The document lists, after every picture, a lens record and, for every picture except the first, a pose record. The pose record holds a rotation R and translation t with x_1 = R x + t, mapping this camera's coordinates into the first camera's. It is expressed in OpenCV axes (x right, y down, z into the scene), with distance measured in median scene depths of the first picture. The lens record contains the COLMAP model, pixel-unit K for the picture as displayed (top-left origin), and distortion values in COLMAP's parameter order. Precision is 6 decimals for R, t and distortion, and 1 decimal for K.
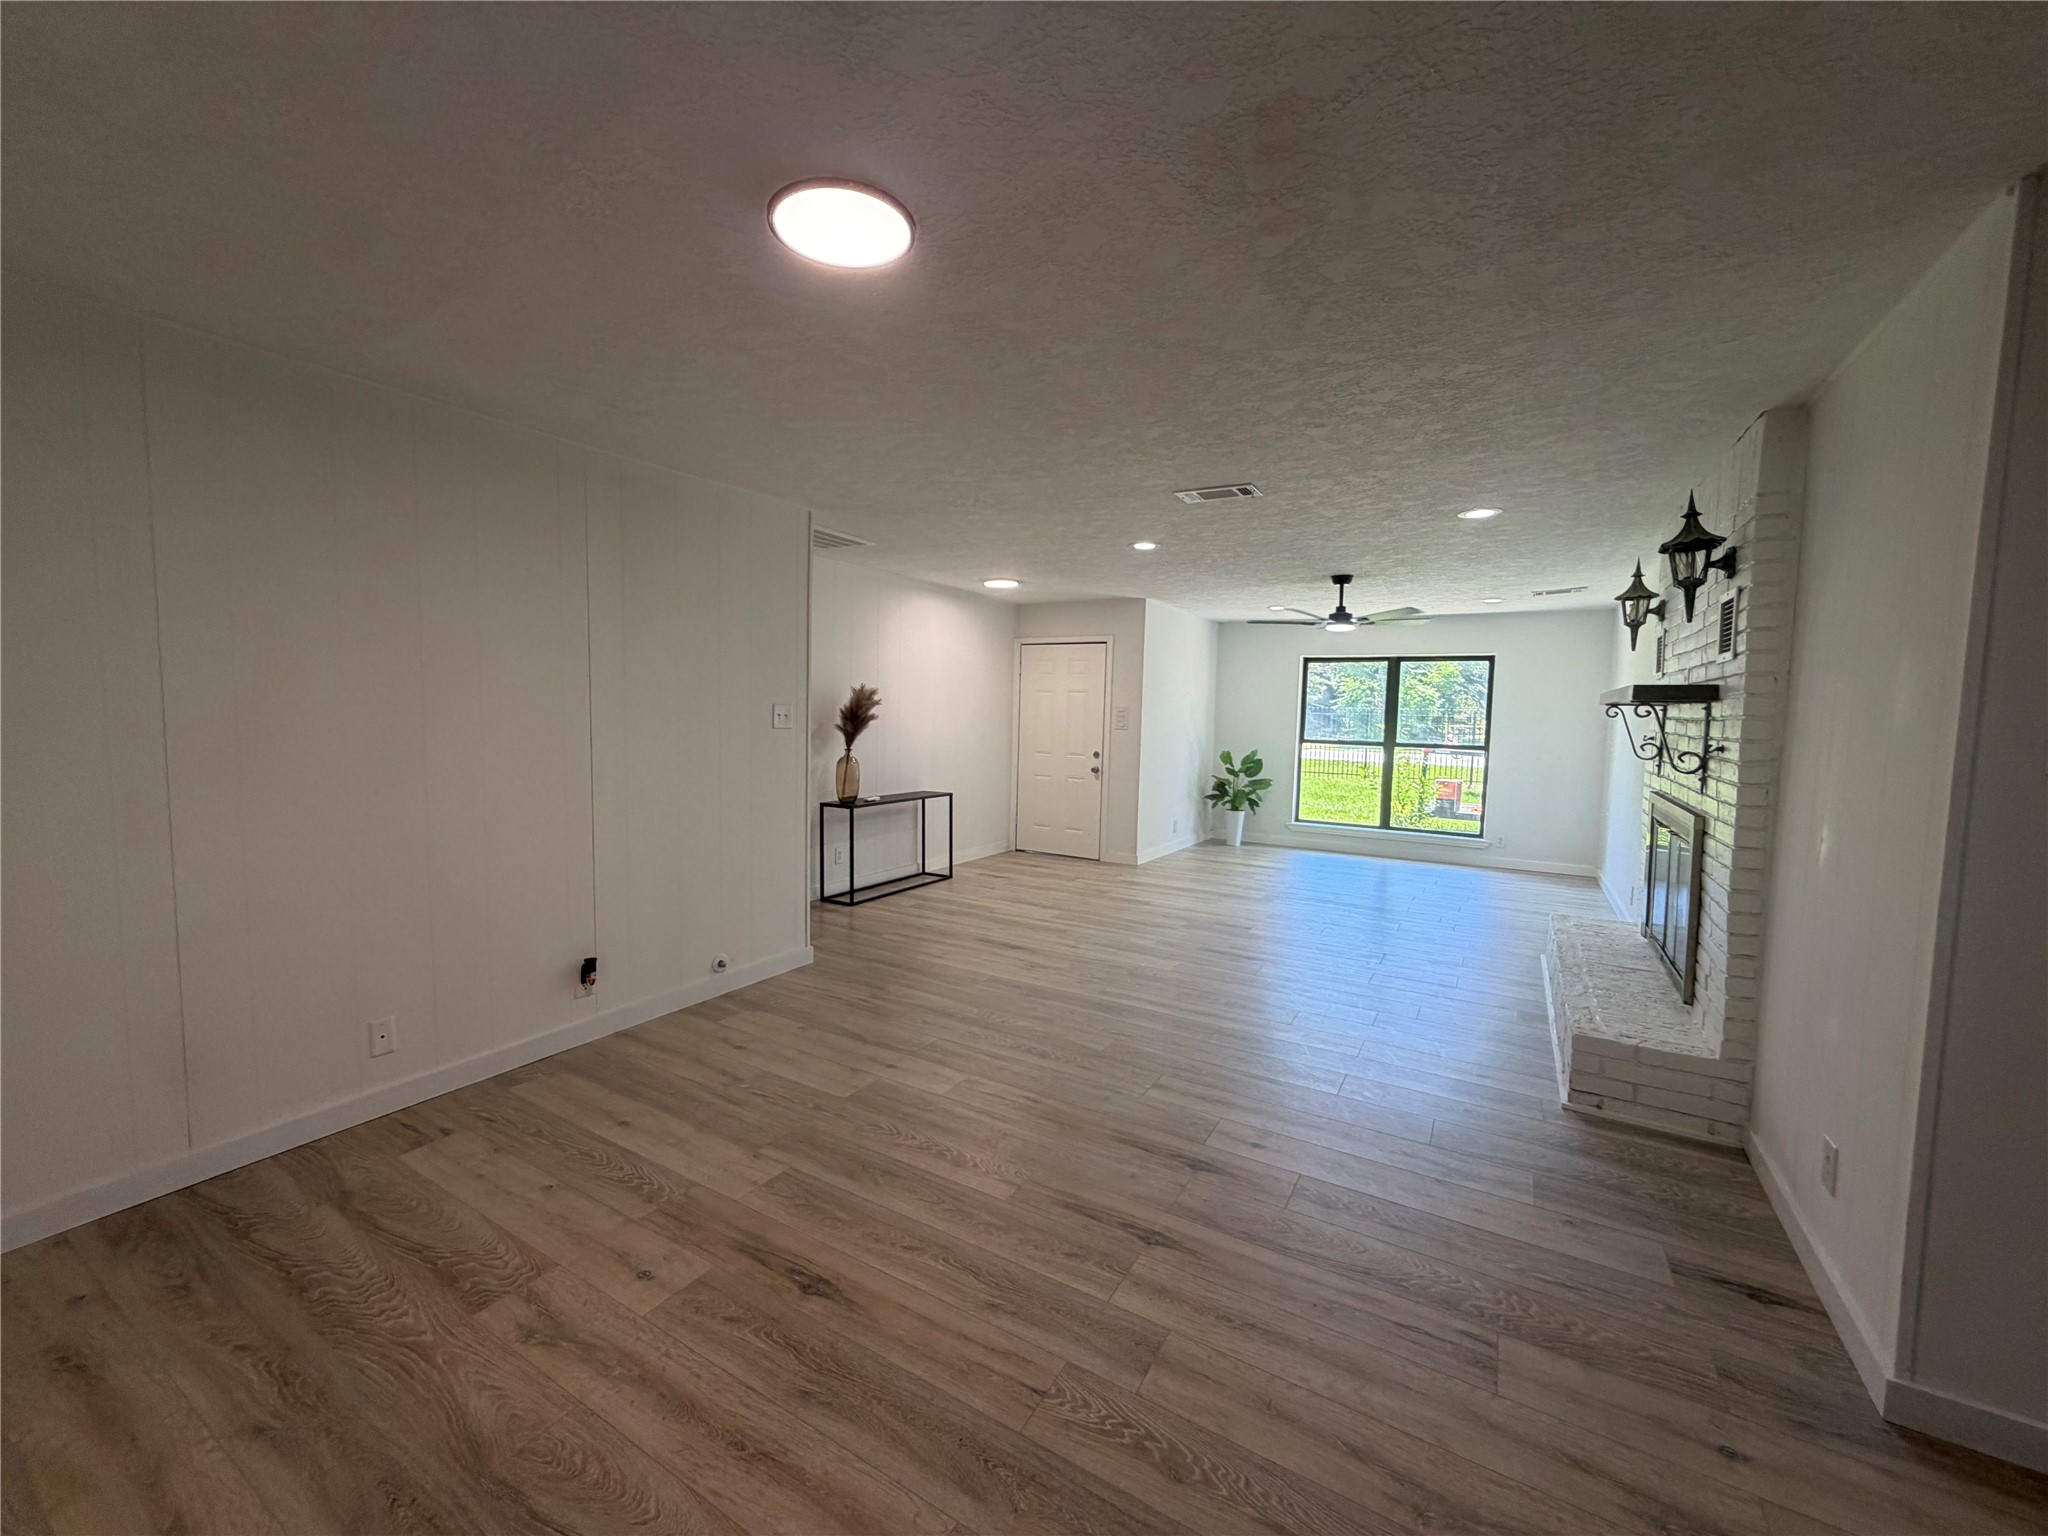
lens RADIAL K [[817.0, 0, 1016.8], [0, 817.0, 766.1], [0, 0, 1]] dist [0.001296, 0.000152]
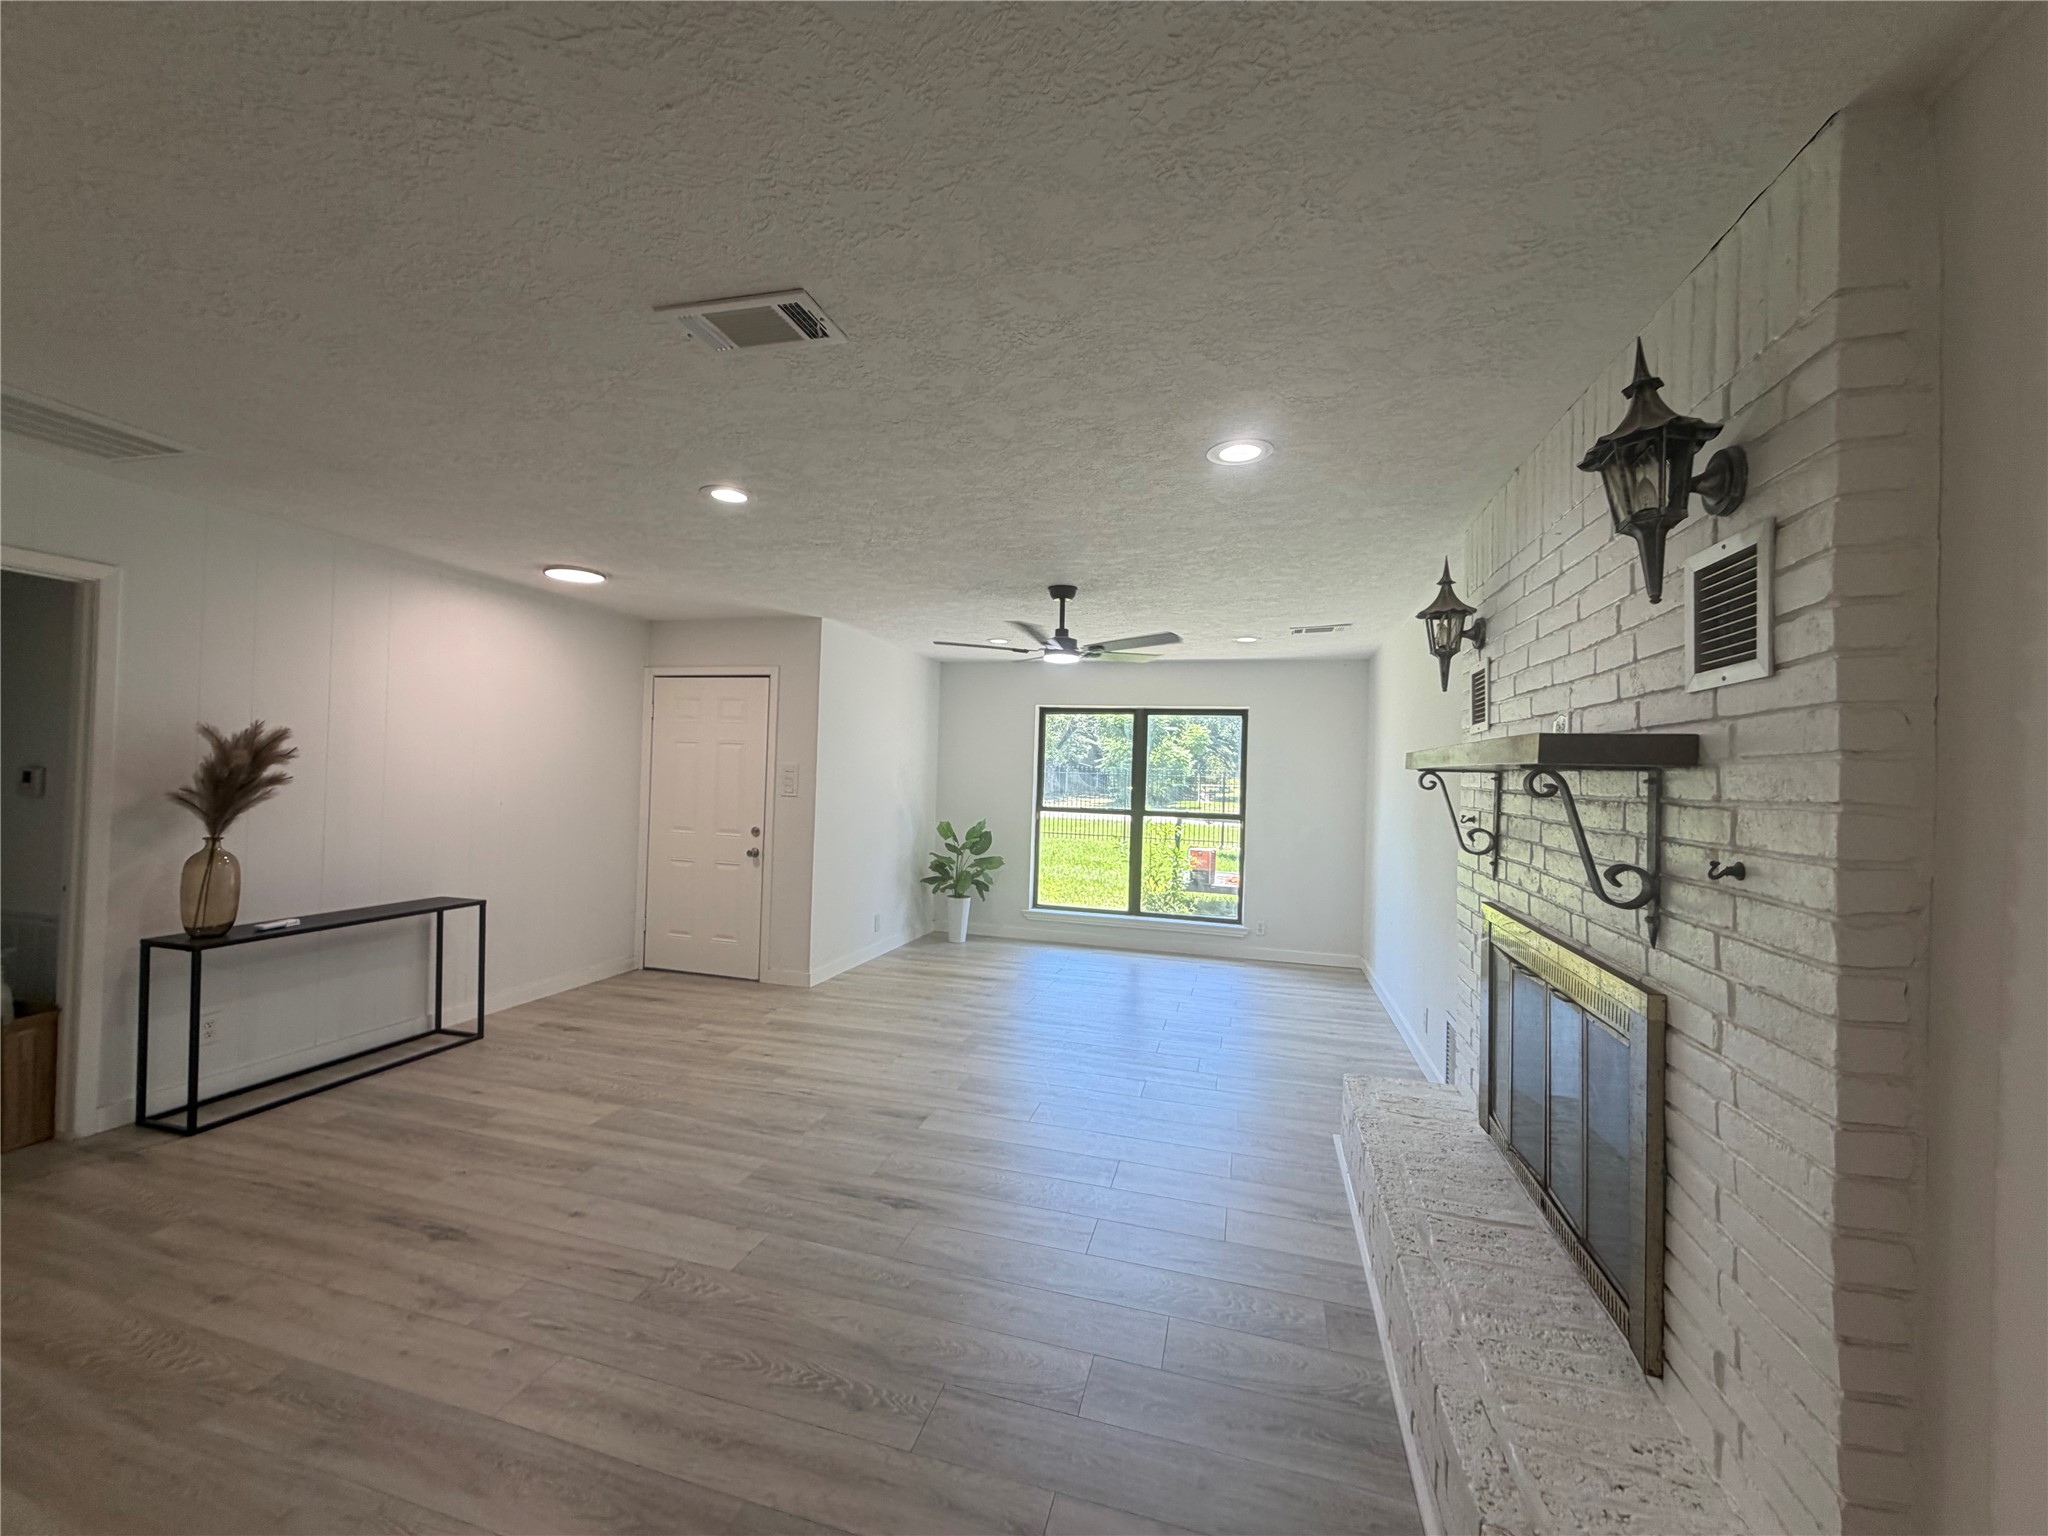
lens RADIAL K [[817.0, 0, 1016.8], [0, 817.0, 766.1], [0, 0, 1]] dist [0.001296, 0.000152]
pose [[0.965363, 0.008604, 0.260768, 0.256107], [0.009637, 0.997598, -0.068592, -0.038911], [-0.260732, 0.068729, 0.962962, 0.485716]]
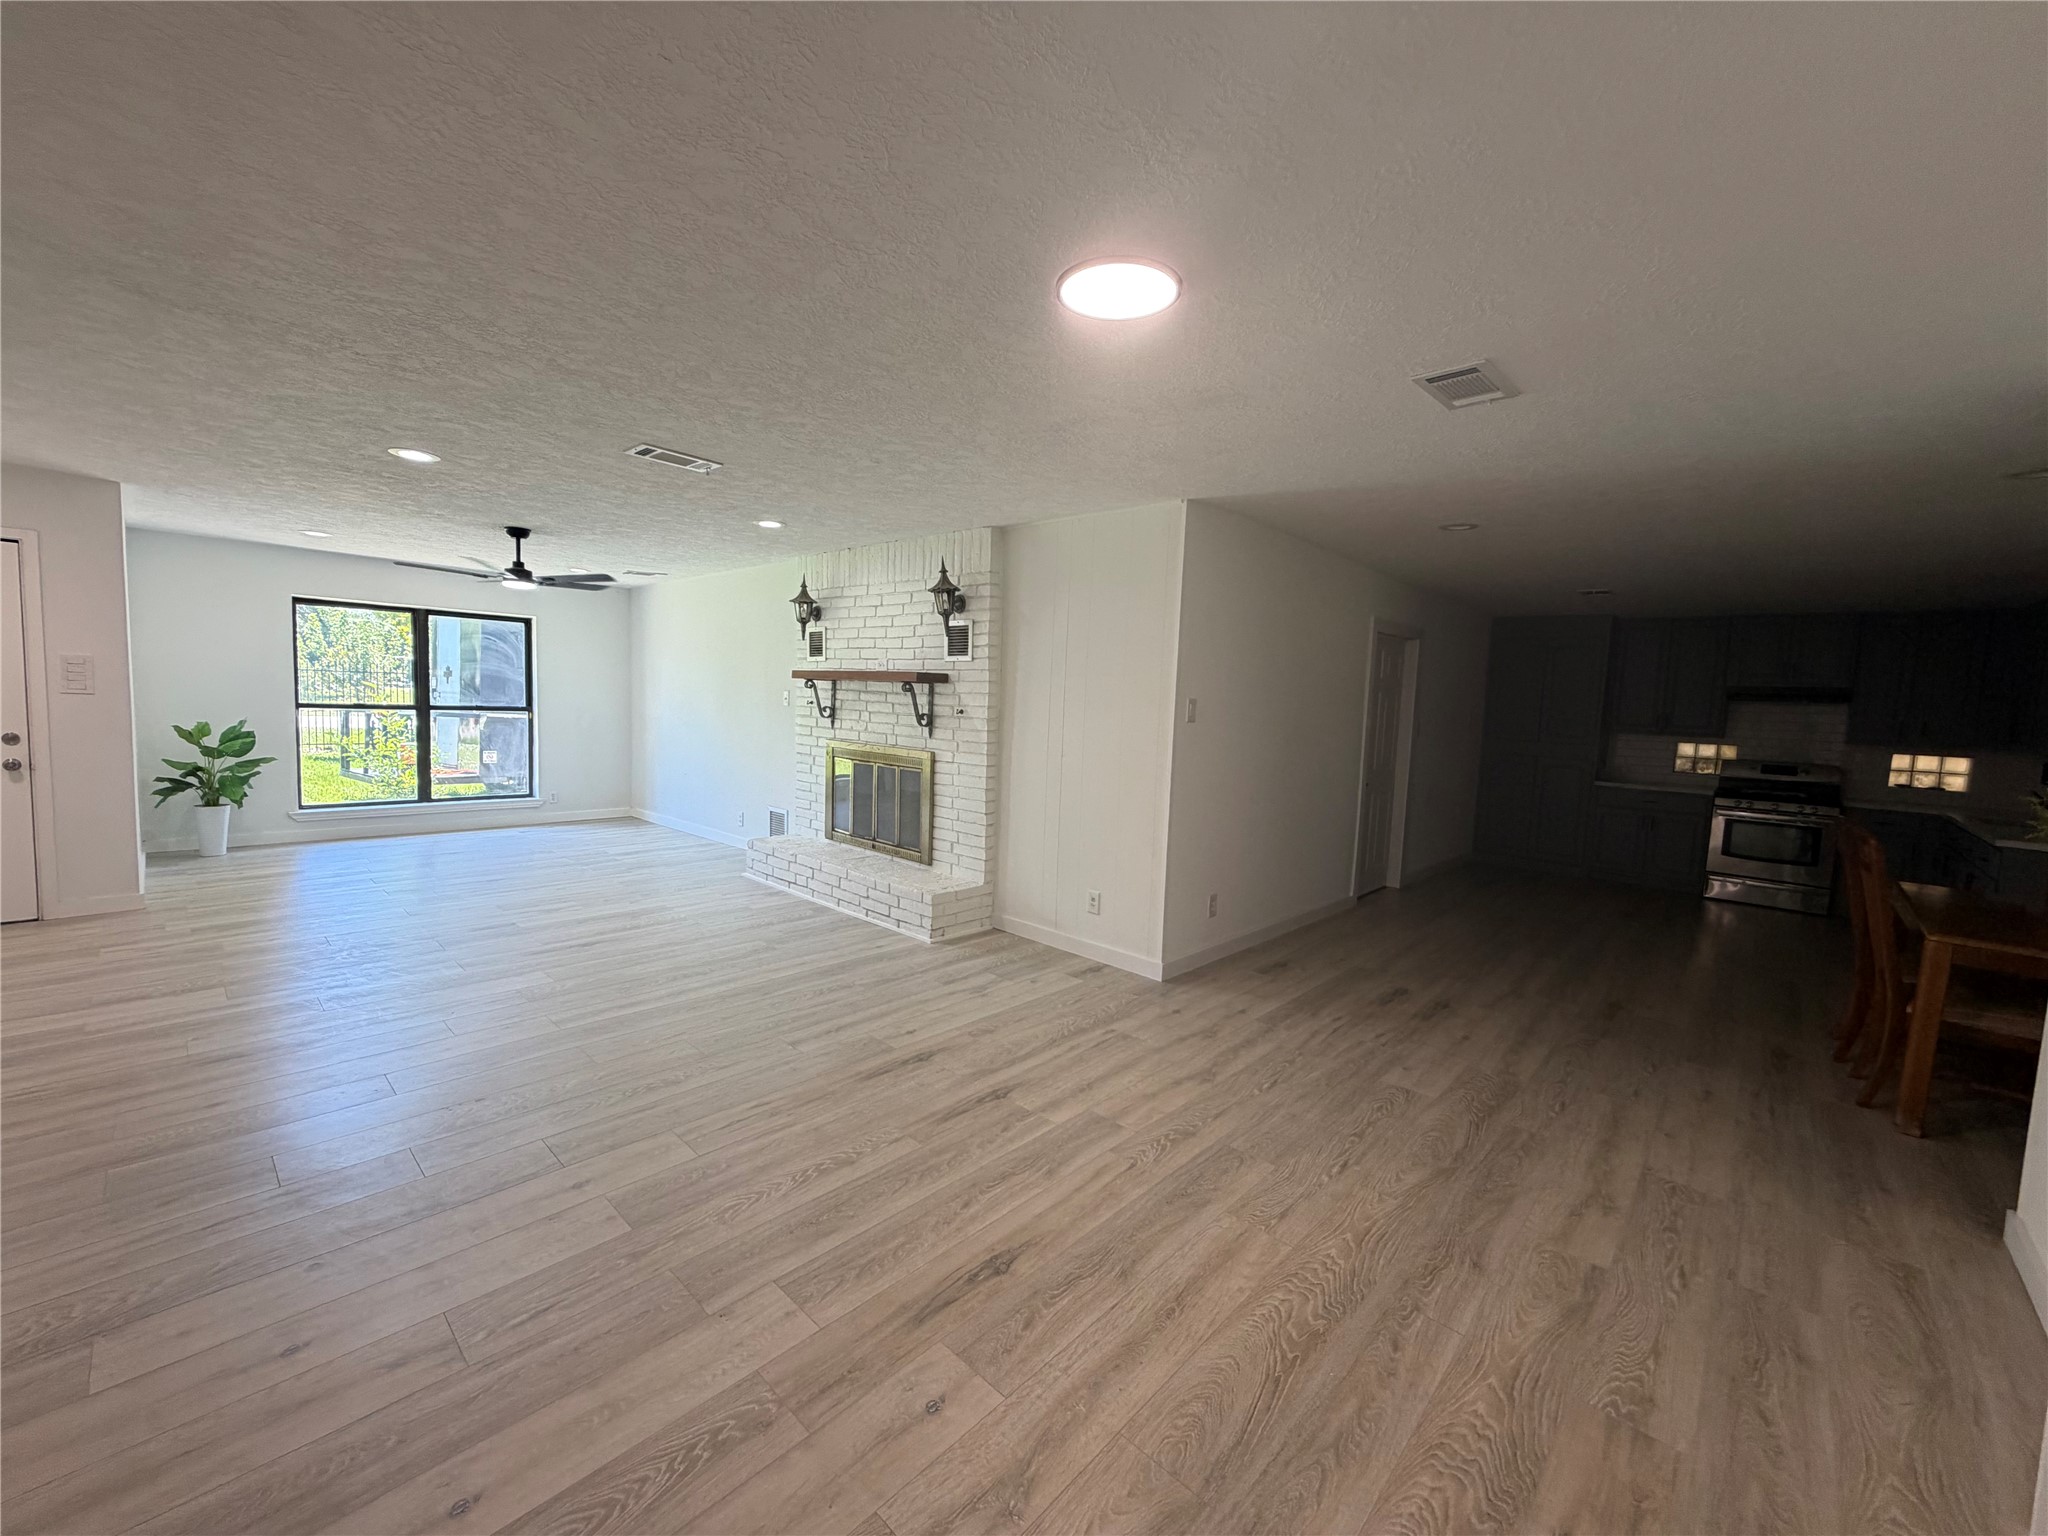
lens RADIAL K [[817.0, 0, 1016.8], [0, 817.0, 766.1], [0, 0, 1]] dist [0.001296, 0.000152]
pose [[0.212096, -0.093558, 0.972760, -0.603461], [0.034787, 0.995499, 0.088160, -0.040507], [-0.976630, 0.015141, 0.214396, 0.380804]]
